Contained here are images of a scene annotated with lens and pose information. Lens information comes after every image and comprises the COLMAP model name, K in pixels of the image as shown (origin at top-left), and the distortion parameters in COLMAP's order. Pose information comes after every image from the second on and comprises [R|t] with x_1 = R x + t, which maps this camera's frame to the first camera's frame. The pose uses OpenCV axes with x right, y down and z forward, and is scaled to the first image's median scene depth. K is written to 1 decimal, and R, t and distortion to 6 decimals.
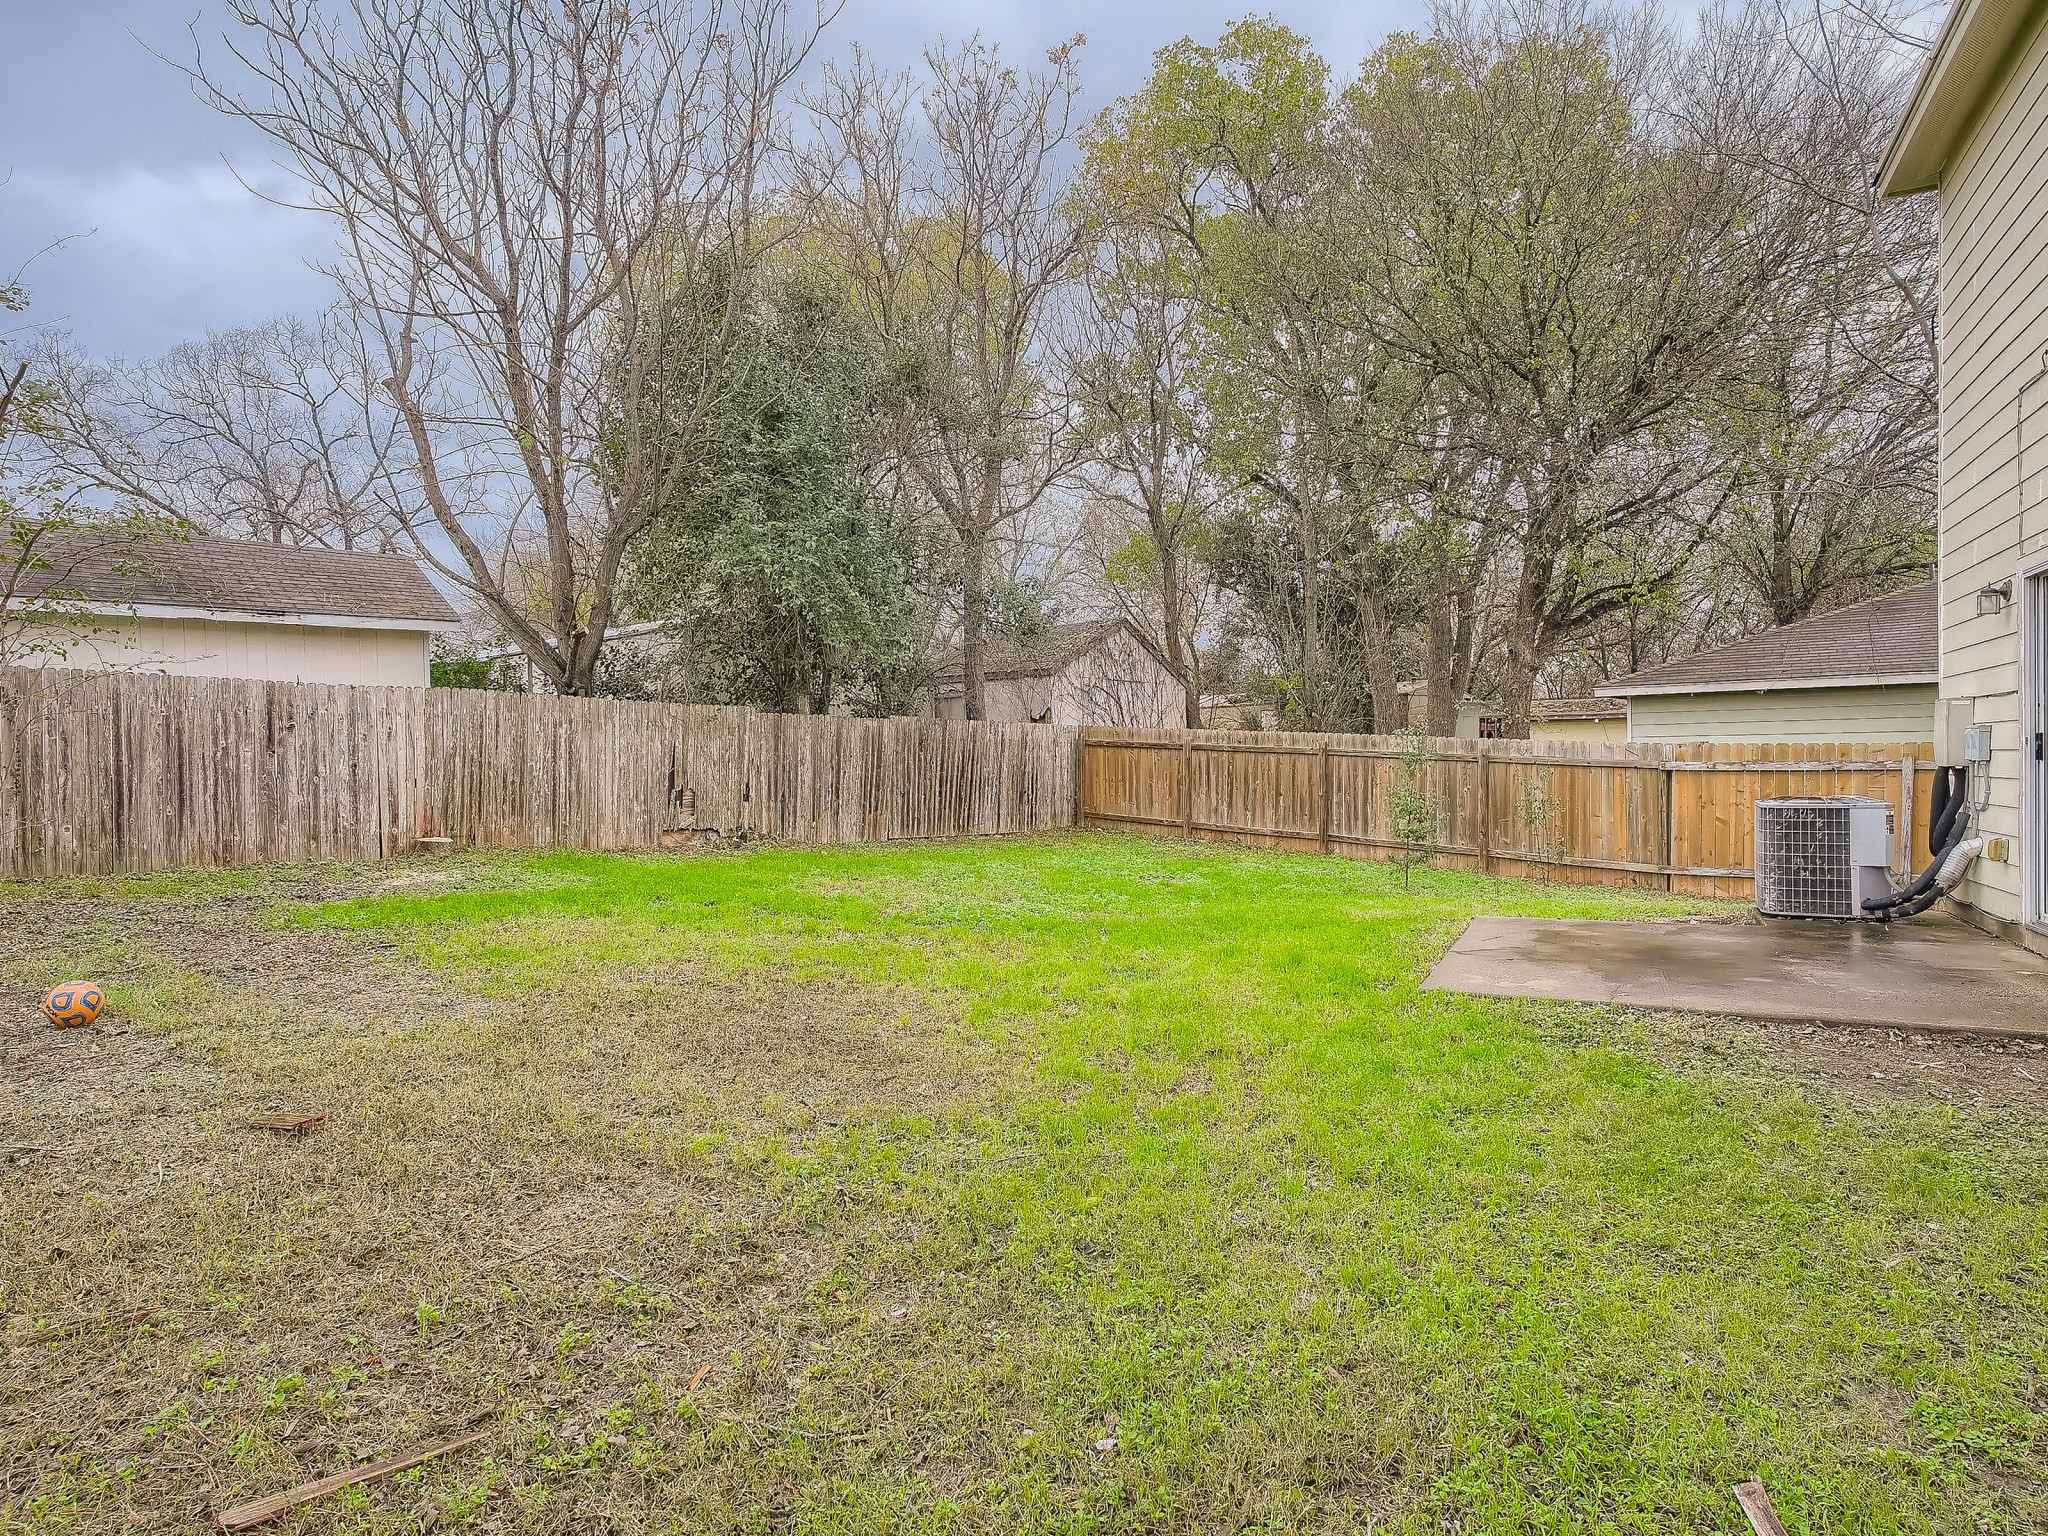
lens RADIAL K [[1108.2, 0, 1026.0], [0, 1108.2, 756.6], [0, 0, 1]] dist [-0.011659, 0.001022]
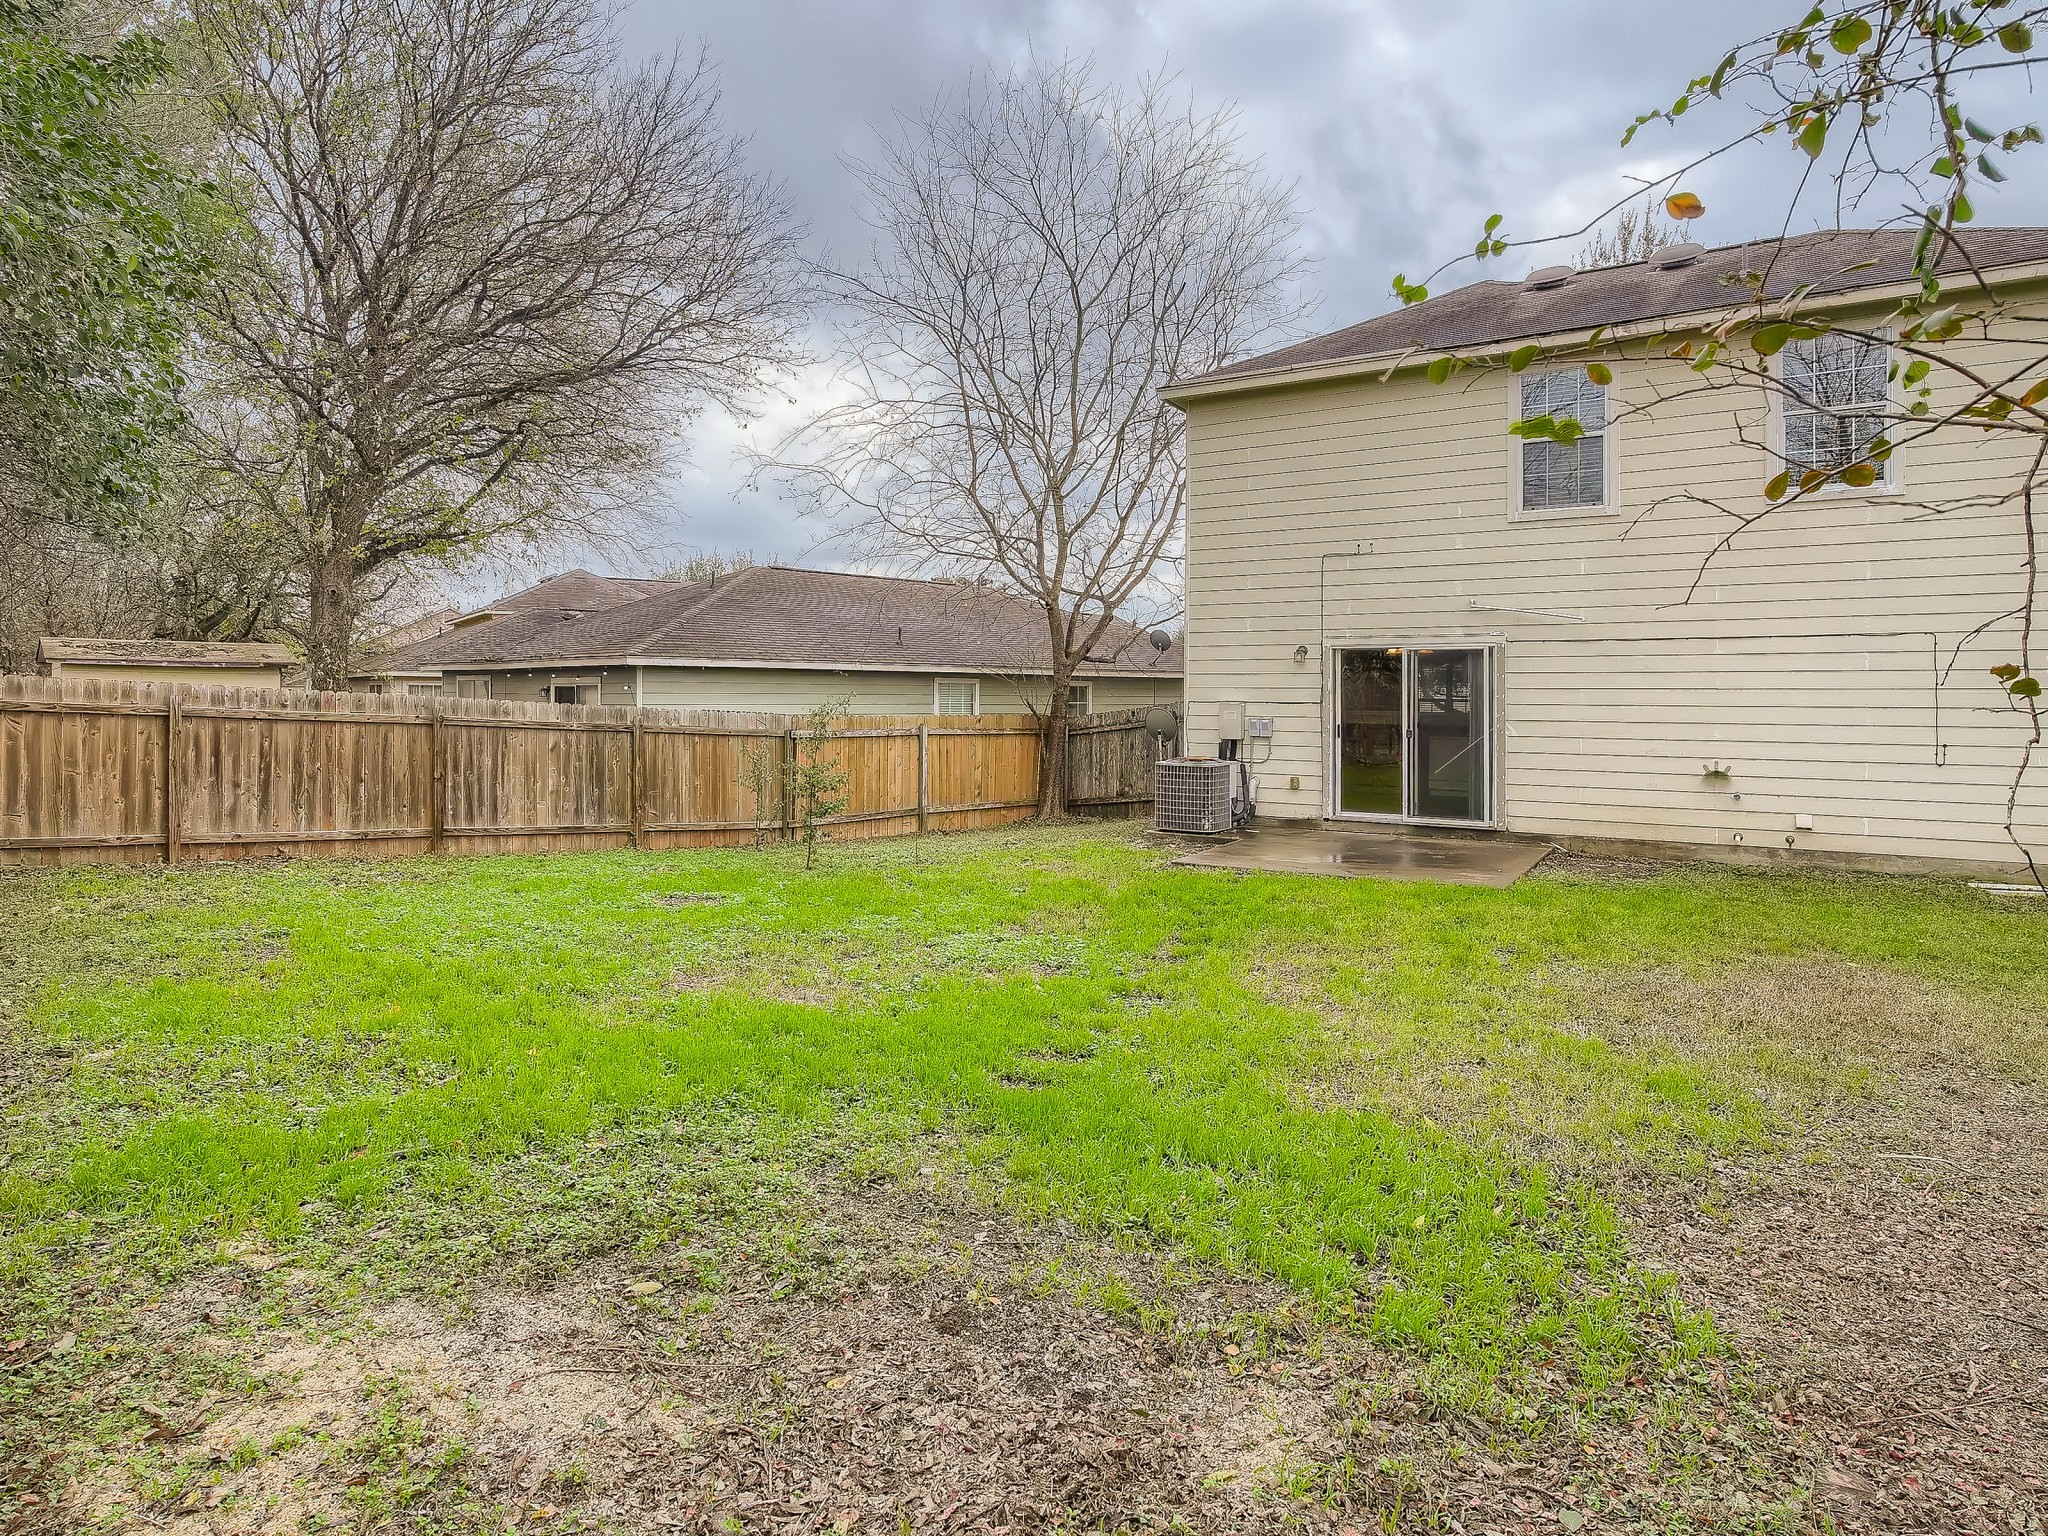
lens RADIAL K [[1108.2, 0, 1026.0], [0, 1108.2, 756.6], [0, 0, 1]] dist [-0.011659, 0.001022]
pose [[0.102743, -0.039321, 0.993930, -0.453485], [-0.002412, 0.999206, 0.039779, -0.011789], [-0.994705, -0.006485, 0.102567, 0.530949]]
